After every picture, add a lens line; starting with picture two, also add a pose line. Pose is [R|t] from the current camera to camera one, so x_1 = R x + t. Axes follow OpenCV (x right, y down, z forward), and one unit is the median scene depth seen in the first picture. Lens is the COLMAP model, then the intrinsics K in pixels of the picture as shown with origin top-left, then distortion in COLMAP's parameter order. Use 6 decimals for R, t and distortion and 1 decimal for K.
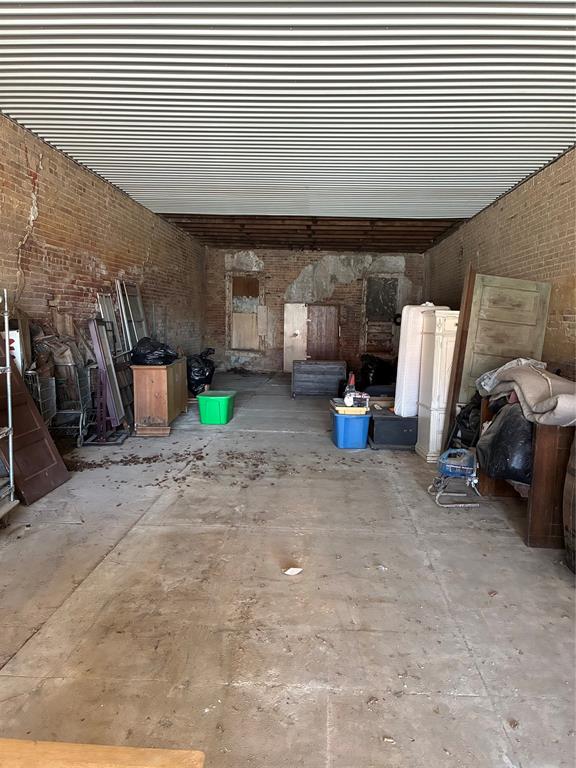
lens RADIAL K [[586.4, 0, 288.9], [0, 586.4, 392.0], [0, 0, 1]] dist [0.050393, -0.073569]
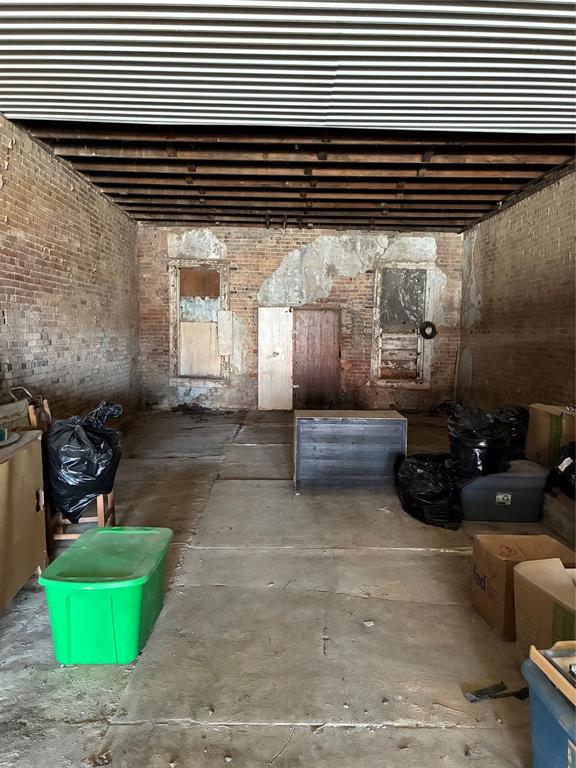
lens RADIAL K [[586.4, 0, 283.3], [0, 586.4, 381.7], [0, 0, 1]] dist [0.050393, -0.073569]
pose [[0.997932, -0.013841, 0.062764, -0.040304], [0.016136, 0.999214, -0.036214, -0.075081], [-0.062213, 0.037152, 0.997371, 0.600533]]
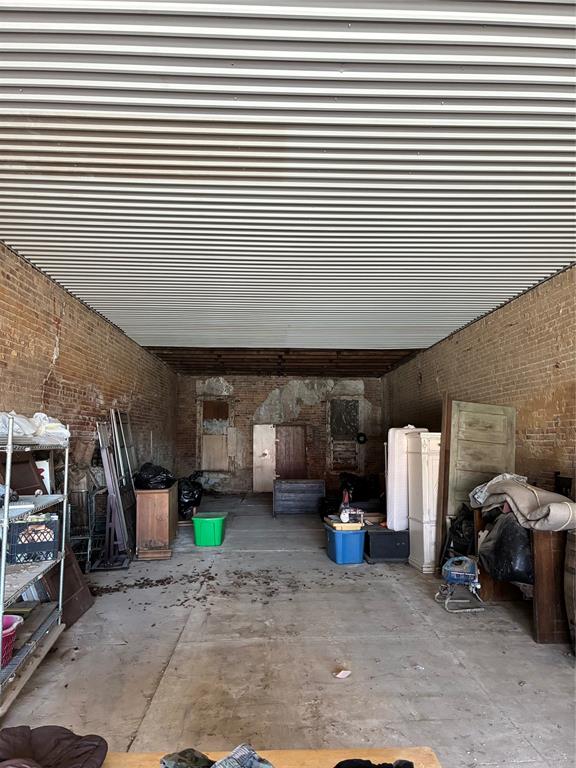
lens RADIAL K [[586.4, 0, 287.1], [0, 586.4, 377.5], [0, 0, 1]] dist [0.050393, -0.073569]
pose [[0.995982, -0.013285, 0.088559, -0.070063], [0.032757, 0.974445, -0.222225, 0.001488], [-0.083343, 0.224233, 0.970965, -0.071551]]
